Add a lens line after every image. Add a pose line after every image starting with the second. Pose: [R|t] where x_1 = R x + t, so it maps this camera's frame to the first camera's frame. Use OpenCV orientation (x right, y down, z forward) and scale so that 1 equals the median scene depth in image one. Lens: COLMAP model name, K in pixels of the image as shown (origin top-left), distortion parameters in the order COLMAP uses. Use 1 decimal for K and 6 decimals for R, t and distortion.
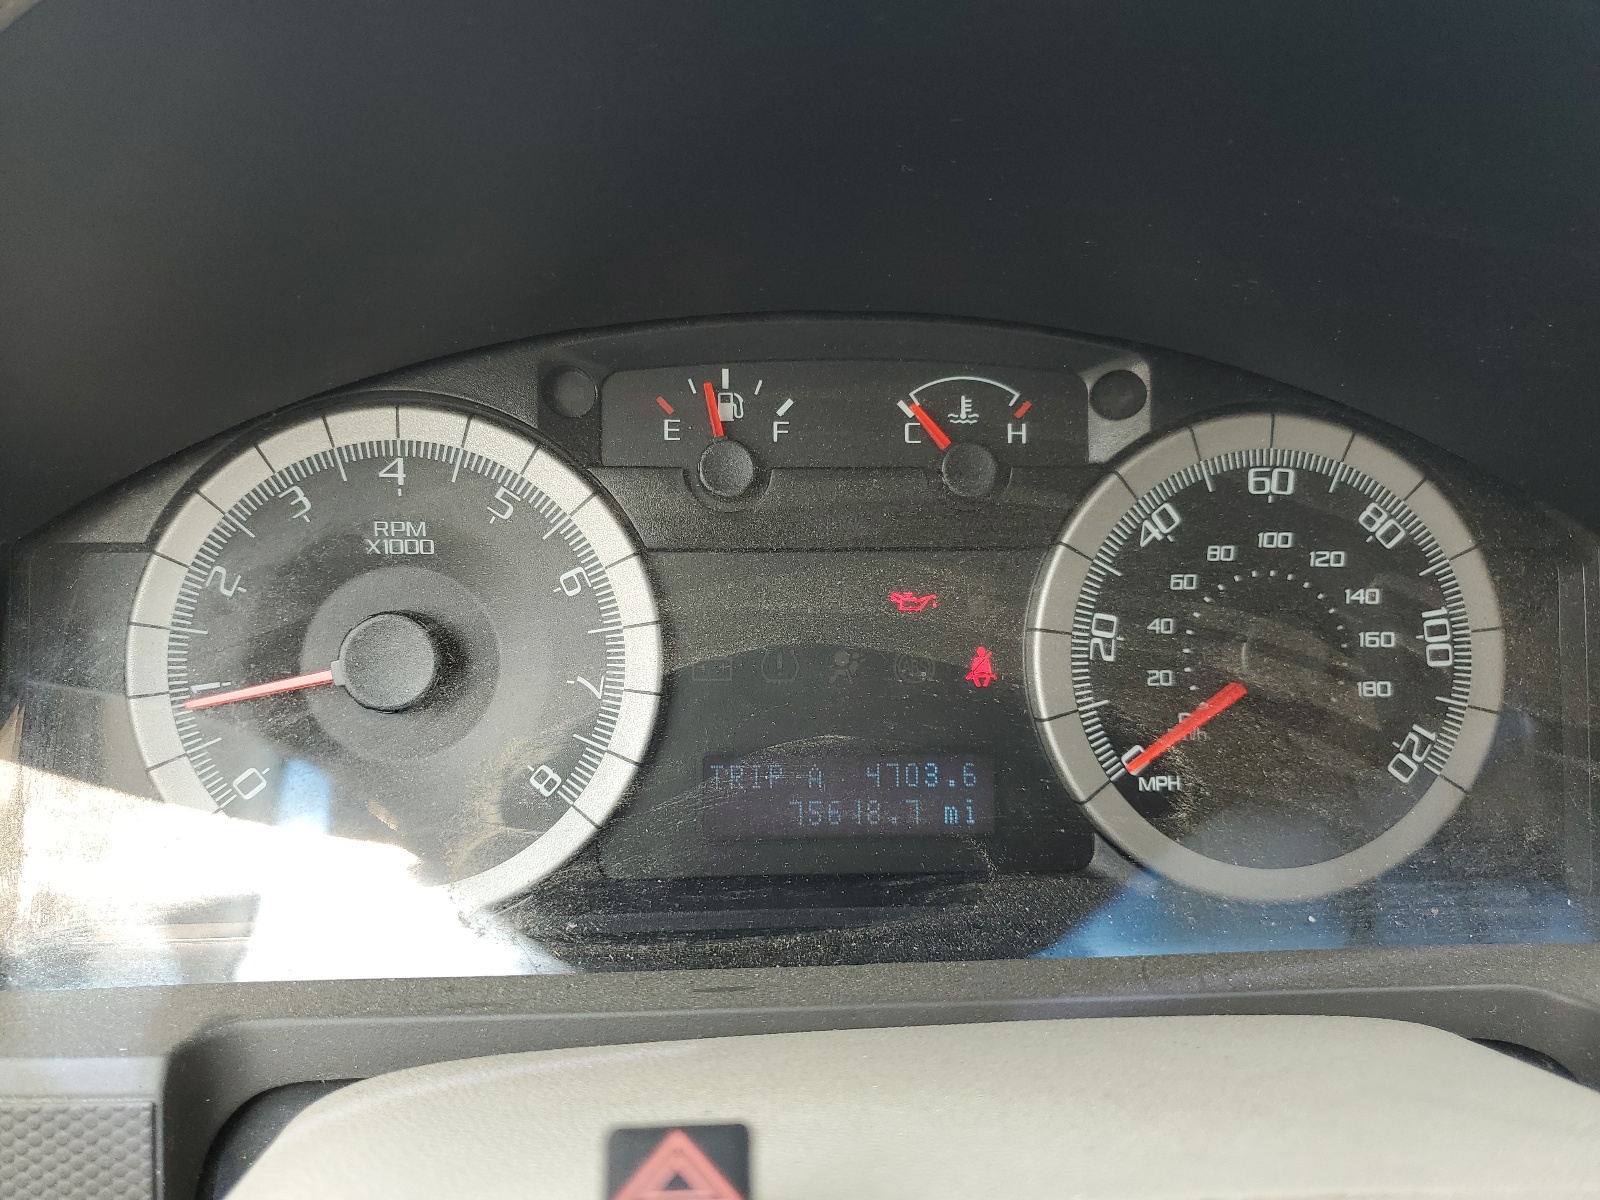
lens RADIAL K [[1238.5, 0, 795.4], [0, 1238.5, 596.6], [0, 0, 1]] dist [-0.000171, -0.000166]
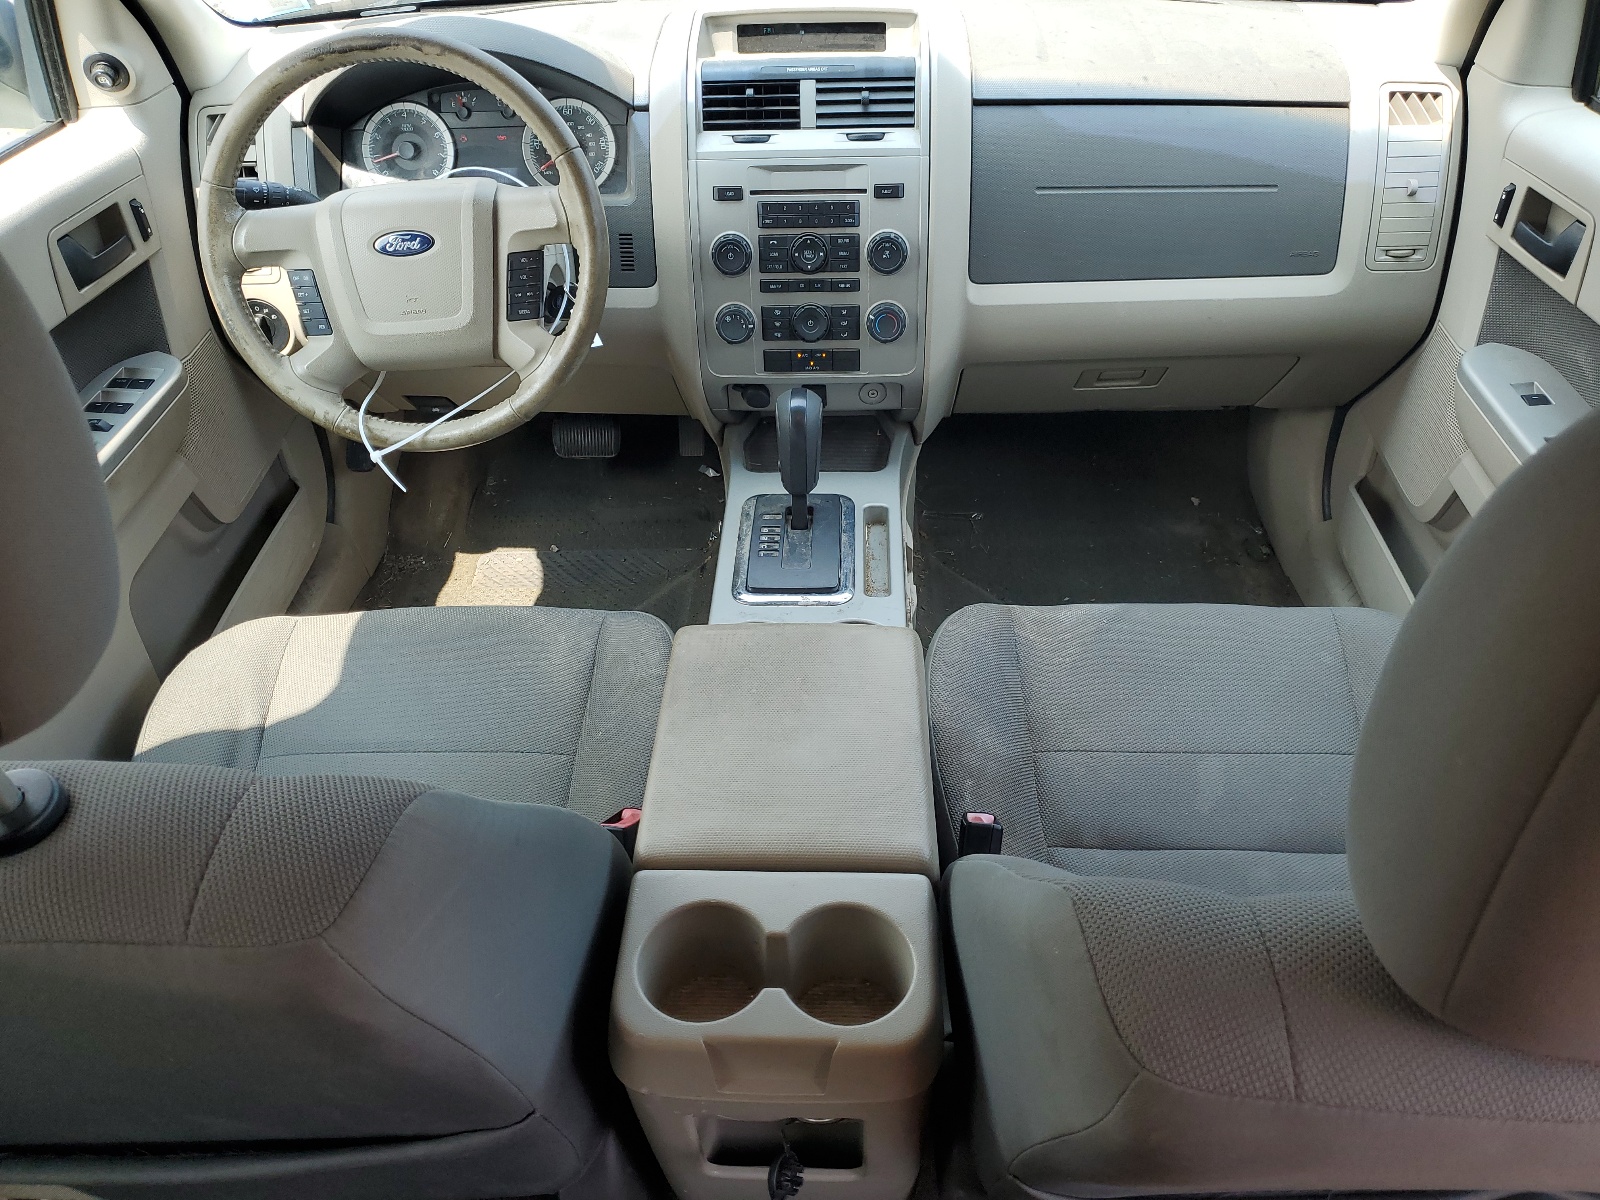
lens RADIAL K [[1238.5, 0, 806.1], [0, 1238.5, 598.1], [0, 0, 1]] dist [-0.000171, -0.000166]
pose [[0.992112, 0.019632, -0.123805, 2.184094], [0.016018, 0.959708, 0.280542, 0.448636], [0.124325, -0.280312, 0.951824, -4.648987]]
